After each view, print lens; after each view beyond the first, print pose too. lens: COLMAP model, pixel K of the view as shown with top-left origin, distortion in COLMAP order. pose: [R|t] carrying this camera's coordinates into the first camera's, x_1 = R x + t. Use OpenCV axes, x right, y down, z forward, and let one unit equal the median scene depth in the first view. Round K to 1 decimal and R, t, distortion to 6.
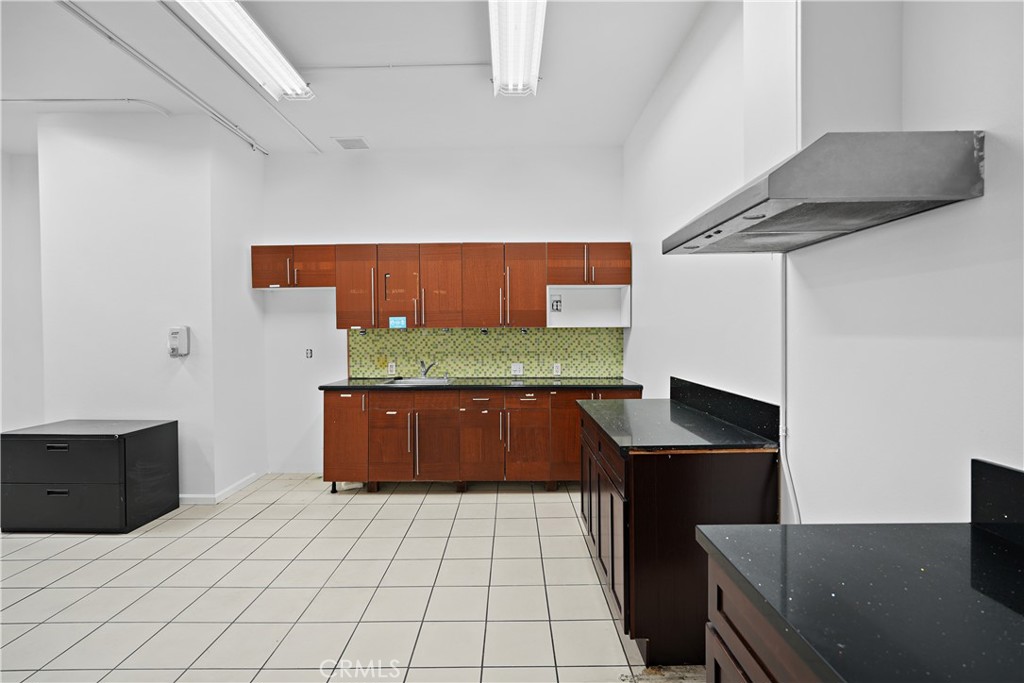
lens RADIAL K [[461.8, 0, 511.2], [0, 461.8, 345.8], [0, 0, 1]] dist [-0.001723, 0.000040]
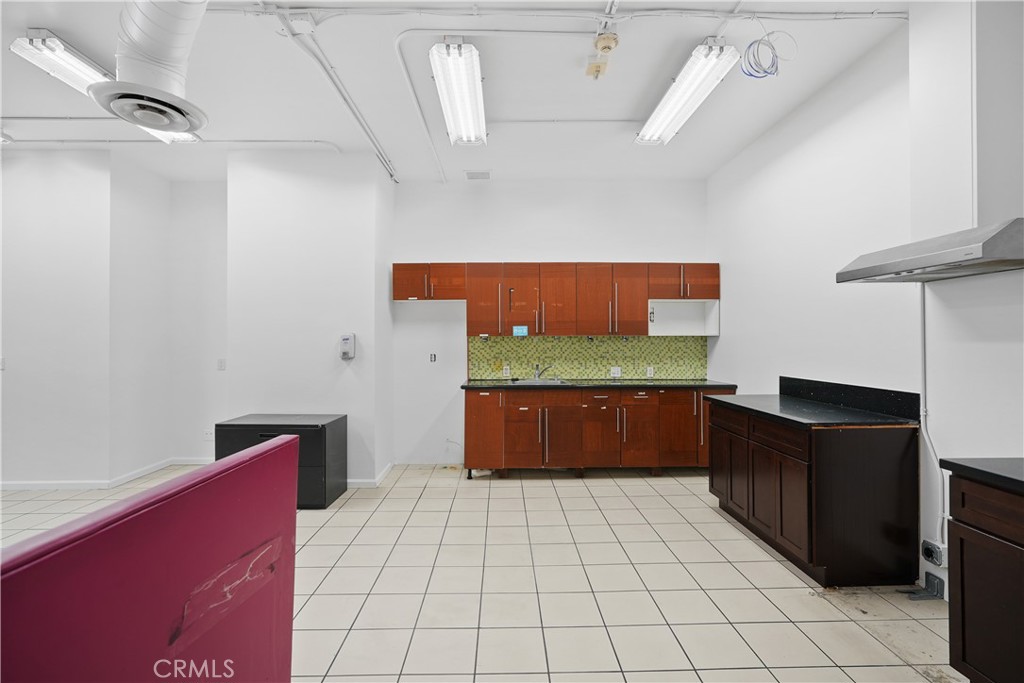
lens RADIAL K [[461.8, 0, 511.8], [0, 461.8, 346.2], [0, 0, 1]] dist [-0.013114, 0.008548]
pose [[0.999554, 0.003163, 0.029702, -0.294384], [-0.002674, 0.999861, -0.016477, 0.006611], [-0.029750, 0.016391, 0.999423, -0.145626]]
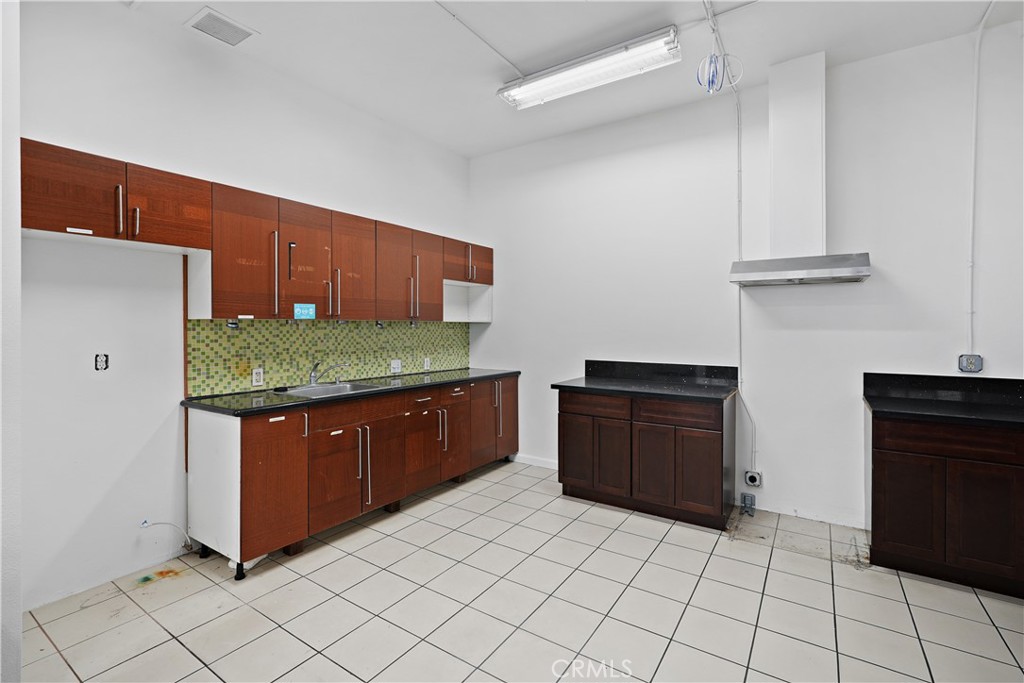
lens RADIAL K [[466.2, 0, 515.3], [0, 466.2, 334.2], [0, 0, 1]] dist [-0.001652, 0.000117]
pose [[0.546584, -0.006334, 0.837380, -0.664849], [0.017964, 0.999830, -0.004163, -0.005208], [-0.837212, 0.017318, 0.546605, 0.312665]]
